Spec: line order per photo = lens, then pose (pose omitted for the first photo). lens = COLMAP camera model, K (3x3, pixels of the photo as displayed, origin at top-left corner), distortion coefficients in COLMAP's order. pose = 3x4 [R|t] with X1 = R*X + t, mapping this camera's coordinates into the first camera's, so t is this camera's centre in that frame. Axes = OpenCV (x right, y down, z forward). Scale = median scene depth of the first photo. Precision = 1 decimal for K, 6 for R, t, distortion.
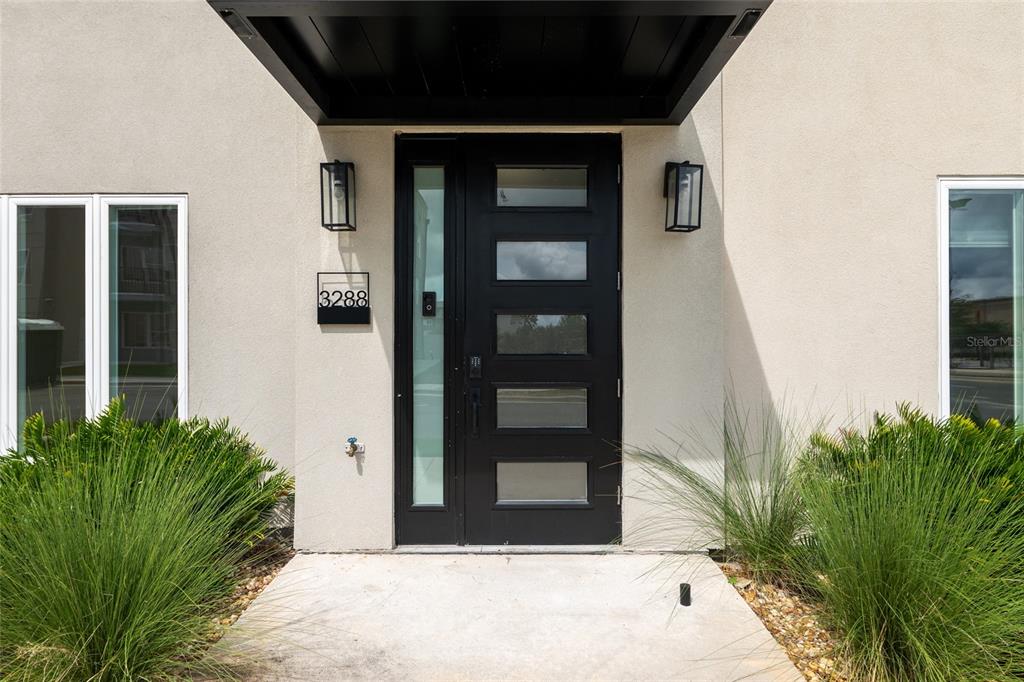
lens RADIAL K [[561.6, 0, 512.0], [0, 561.6, 341.0], [0, 0, 1]] dist [-0.001839, -0.000139]
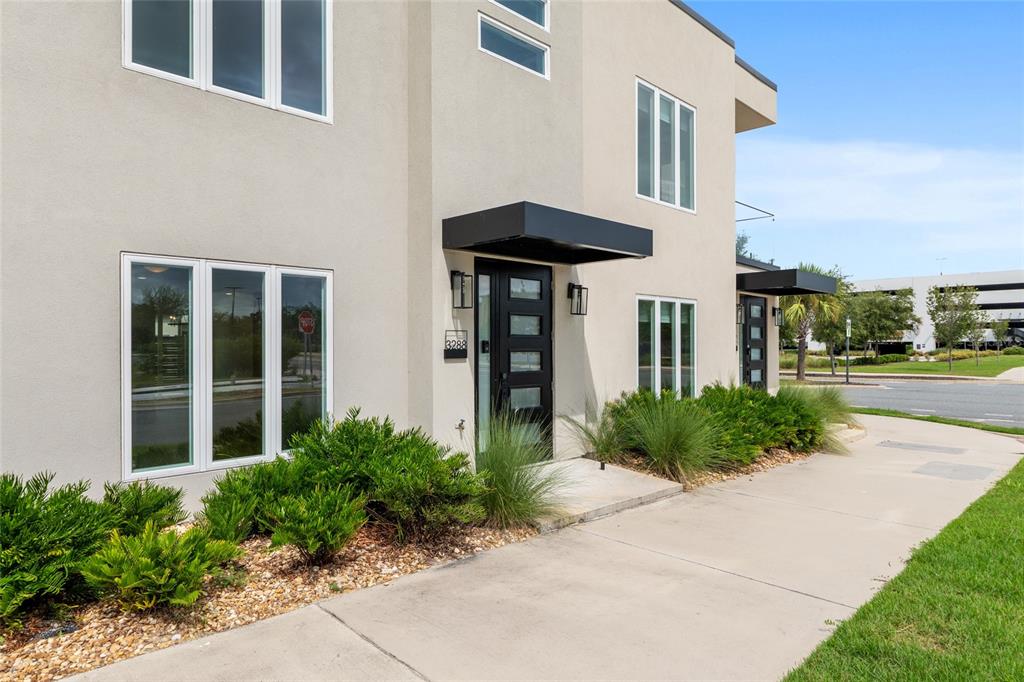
lens RADIAL K [[612.0, 0, 512.0], [0, 612.0, 341.0], [0, 0, 1]] dist [-0.001330, -0.000156]
pose [[0.711368, -0.000543, 0.702820, -1.560630], [-0.008893, 0.999913, 0.009775, -0.107367], [-0.702764, -0.013204, 0.711301, -0.551812]]
